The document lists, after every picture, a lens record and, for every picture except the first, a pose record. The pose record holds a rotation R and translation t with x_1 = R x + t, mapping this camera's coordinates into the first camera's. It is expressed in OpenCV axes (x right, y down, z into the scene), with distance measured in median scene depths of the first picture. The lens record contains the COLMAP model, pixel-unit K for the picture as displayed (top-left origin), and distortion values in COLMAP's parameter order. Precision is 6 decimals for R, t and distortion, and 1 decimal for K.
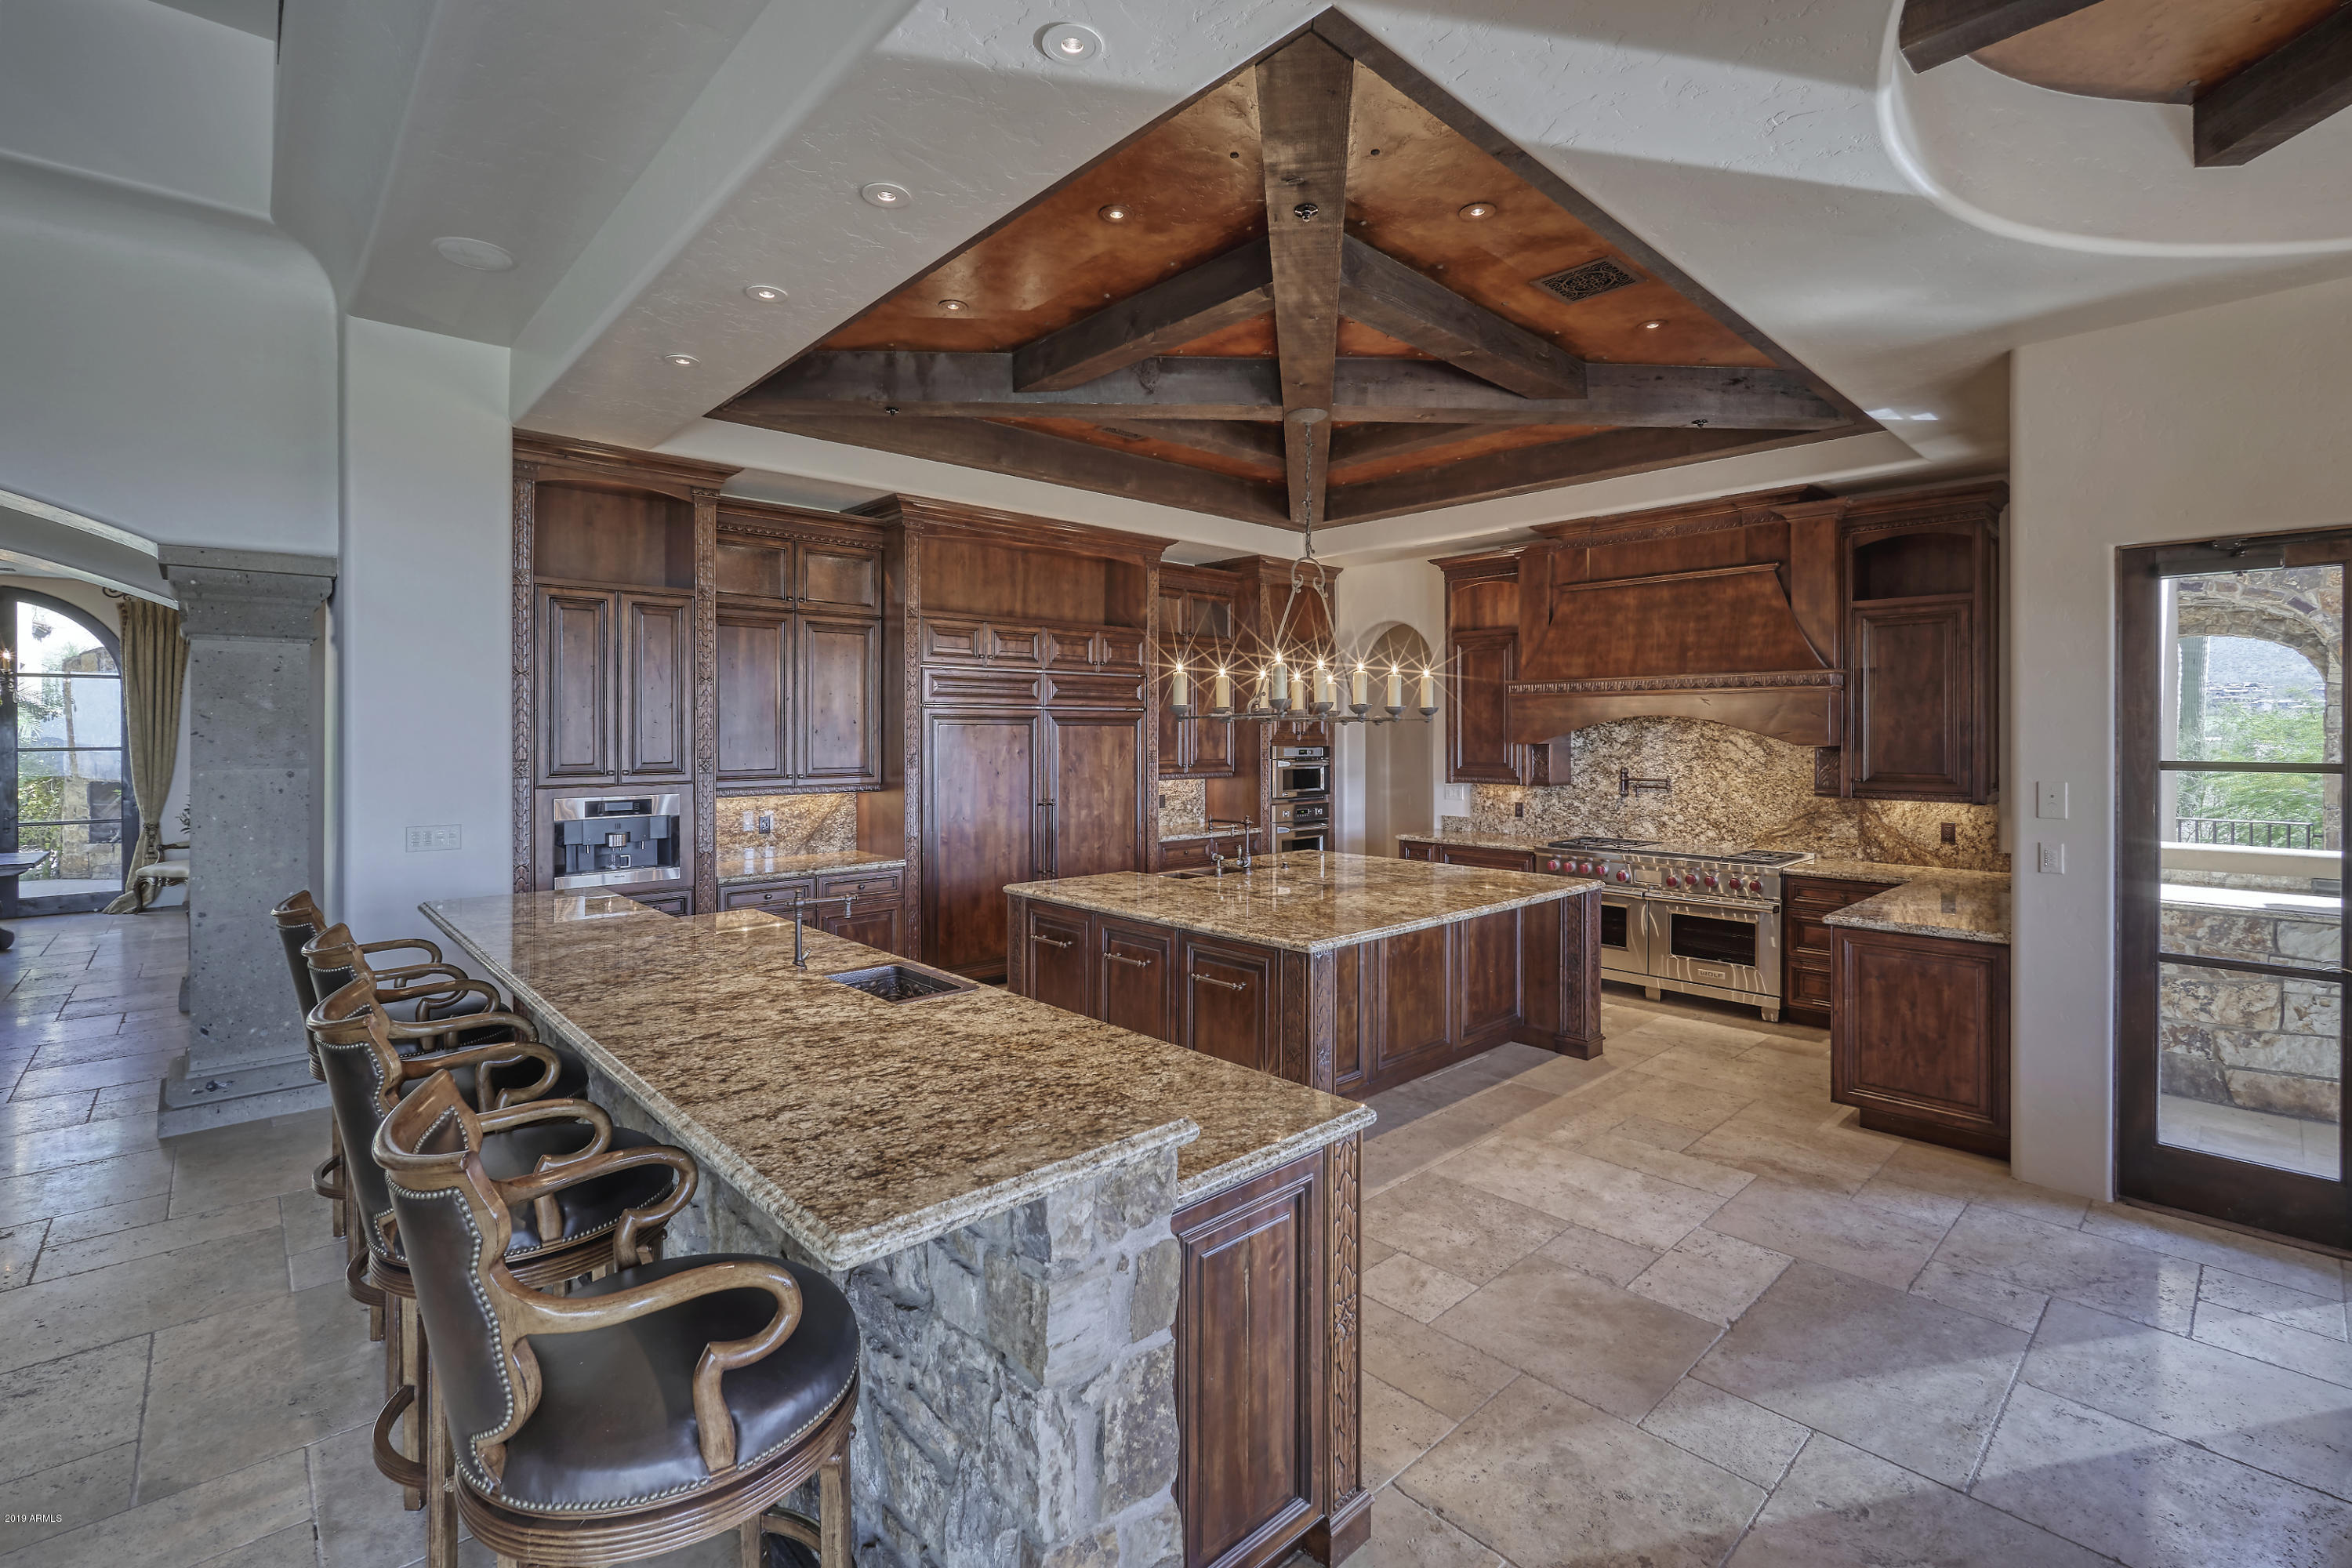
lens RADIAL K [[1038.5, 0, 1178.6], [0, 1038.5, 728.2], [0, 0, 1]] dist [-0.020673, 0.008109]
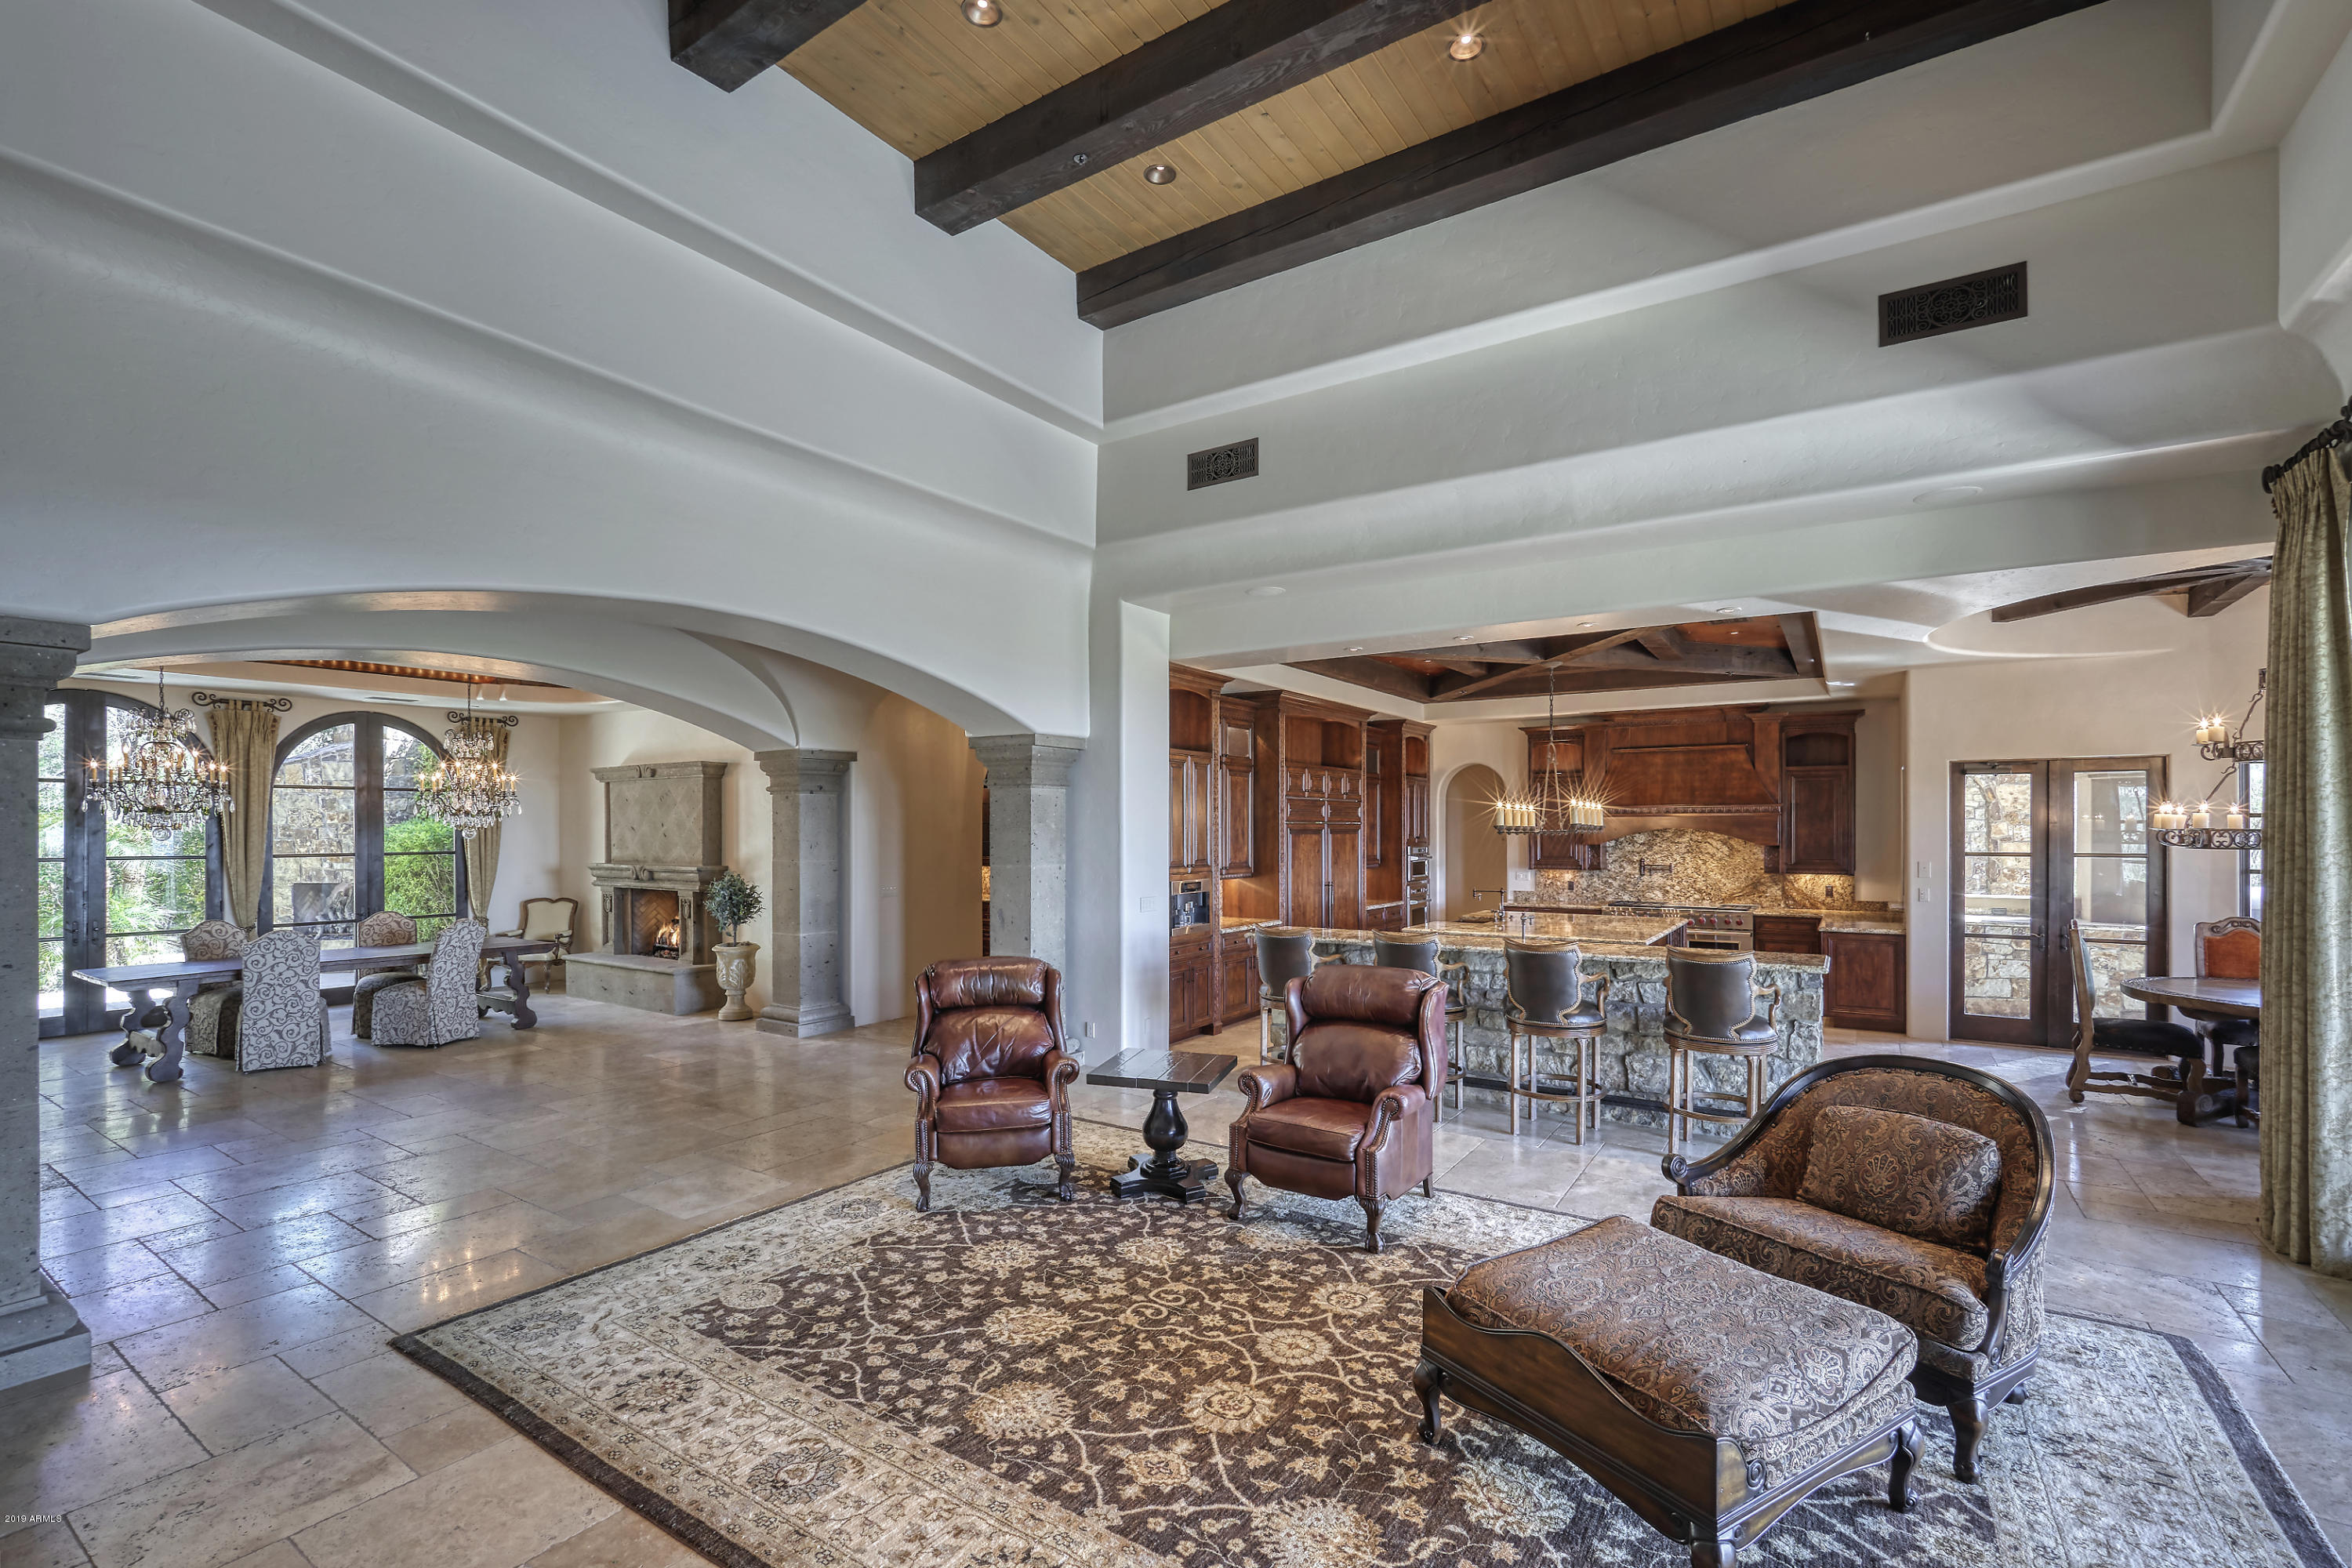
lens RADIAL K [[1042.5, 0, 1167.7], [0, 1042.5, 827.0], [0, 0, 1]] dist [-0.025835, 0.008450]
pose [[0.972381, -0.000481, 0.233398, -0.758245], [-0.000019, 0.999998, 0.002140, -0.017244], [-0.233398, -0.002085, 0.972379, -0.480644]]
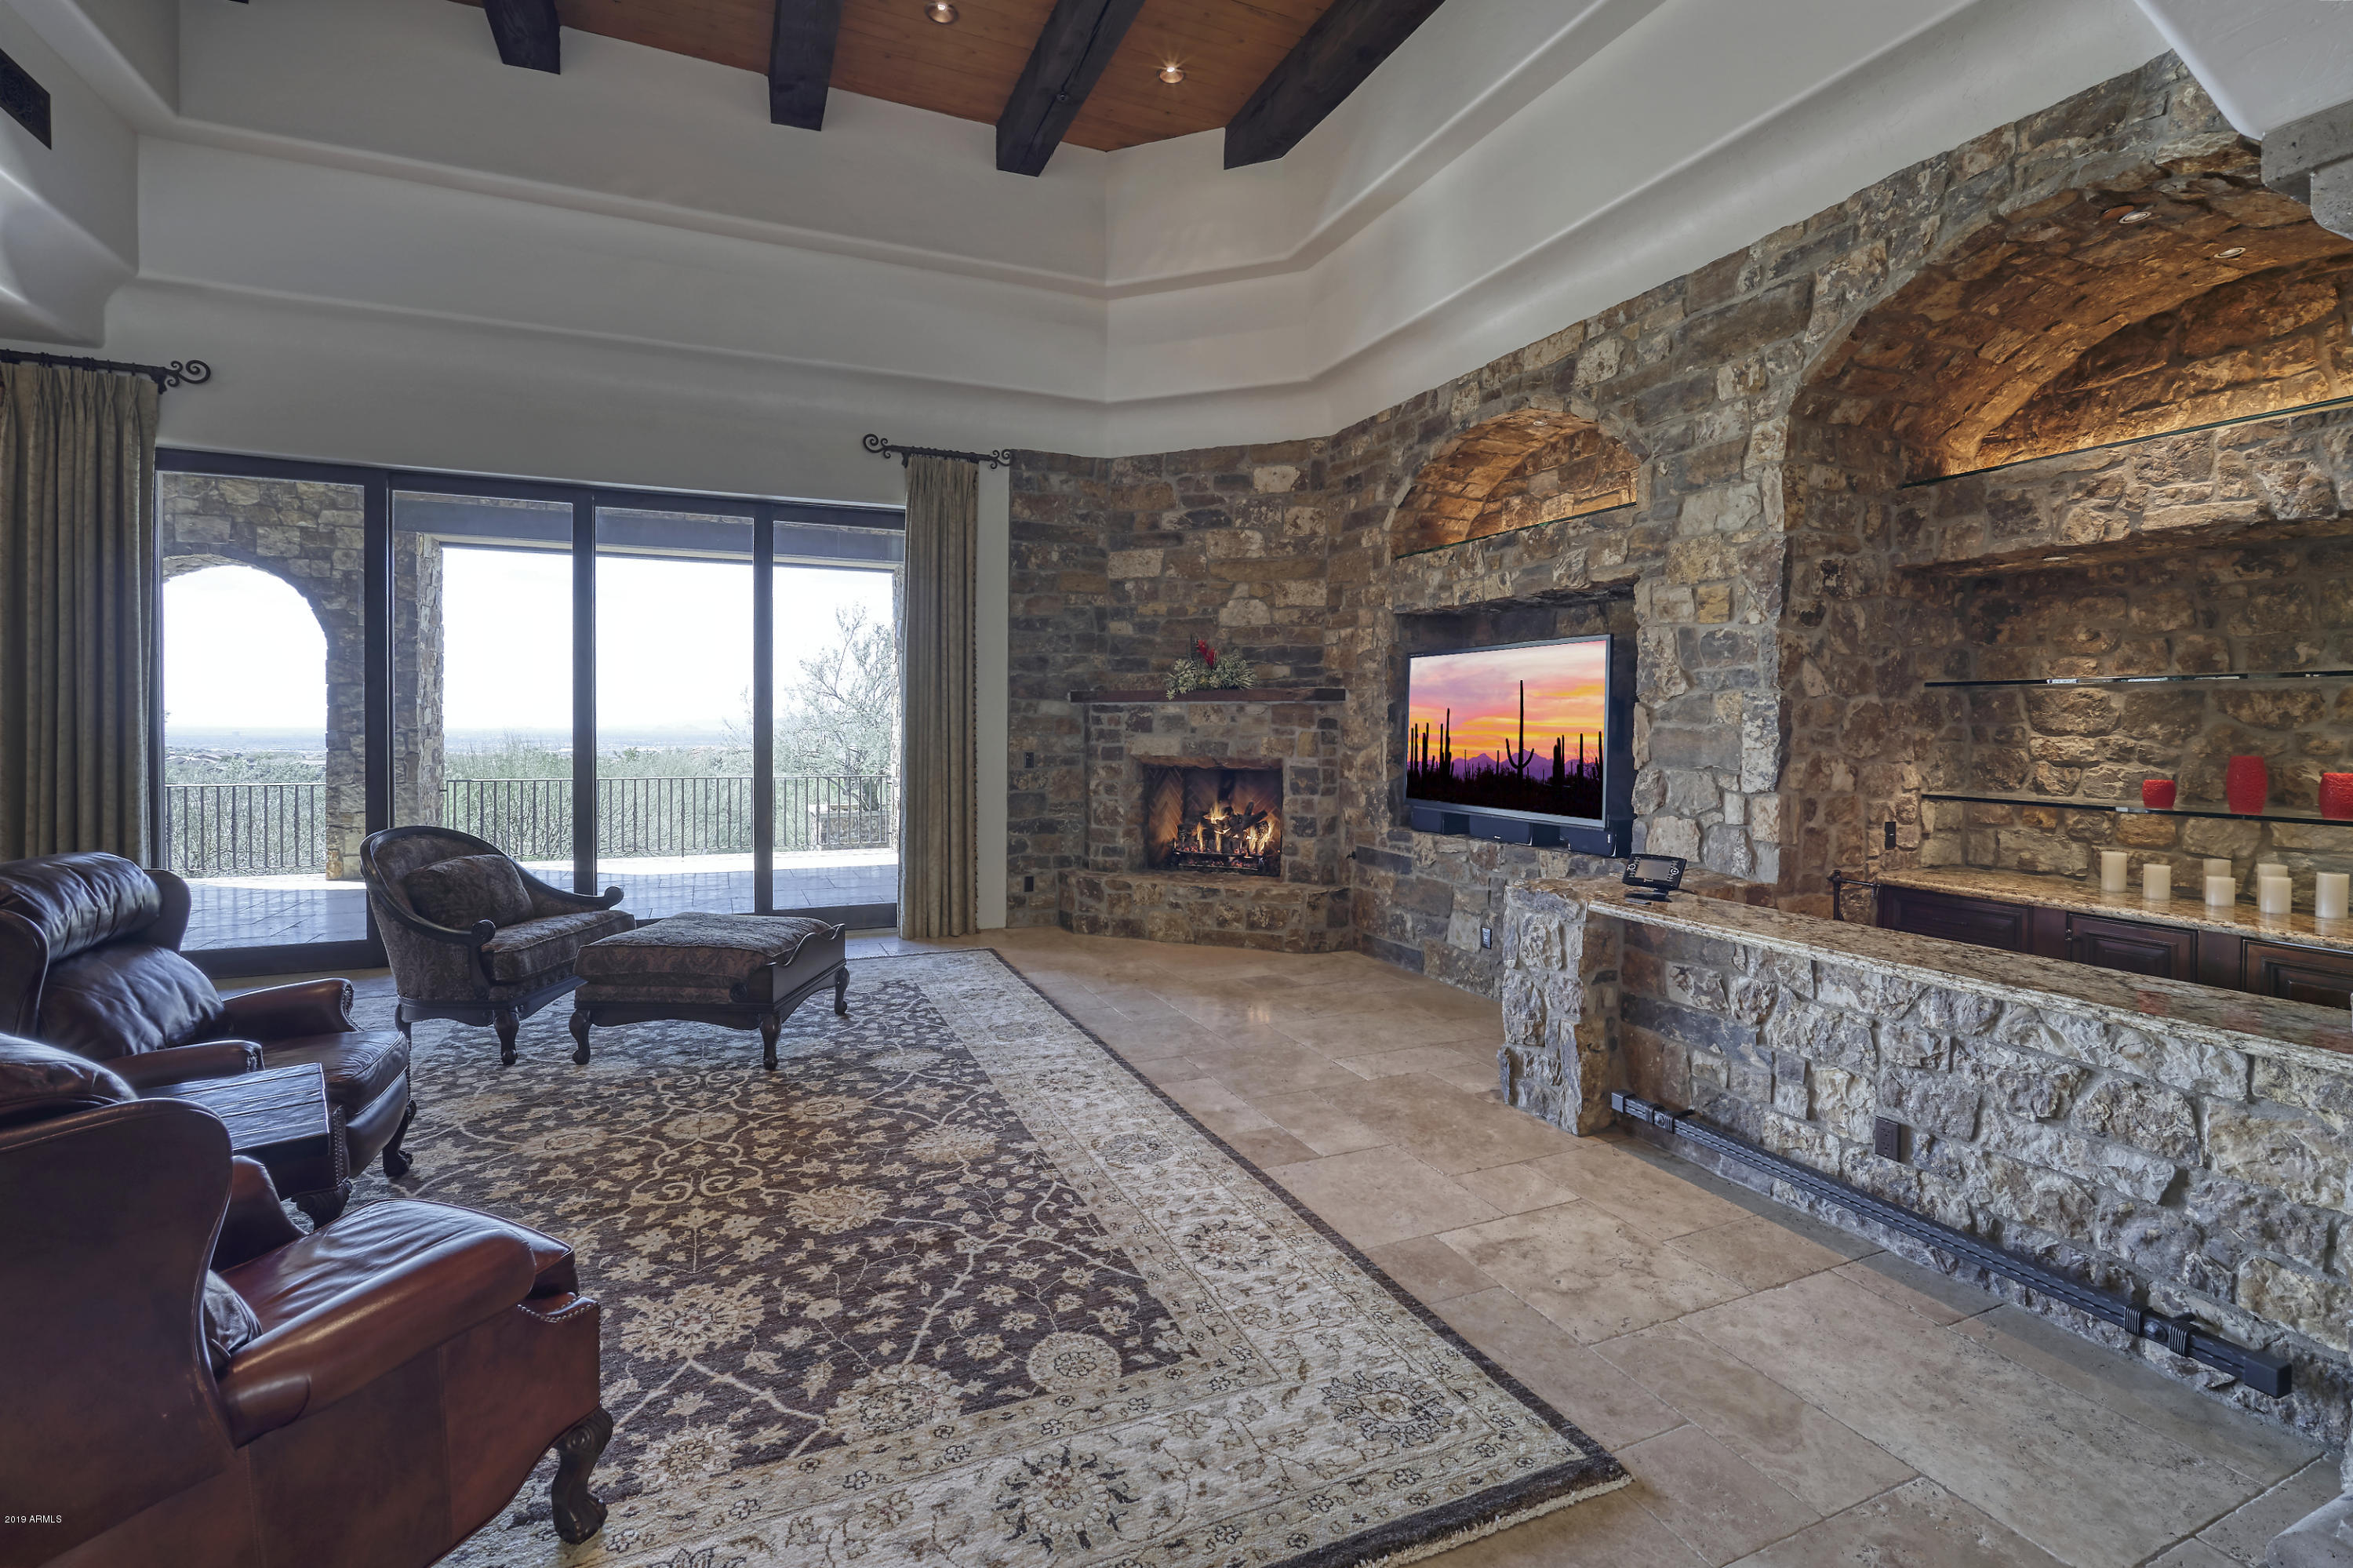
lens RADIAL K [[1035.2, 0, 1153.8], [0, 1035.2, 740.2], [0, 0, 1]] dist [-0.025732, 0.010659]
pose [[-0.941378, -0.014194, 0.337054, -0.990958], [-0.009822, 0.999844, 0.014674, 0.028145], [-0.337209, 0.010503, -0.941371, 0.457807]]
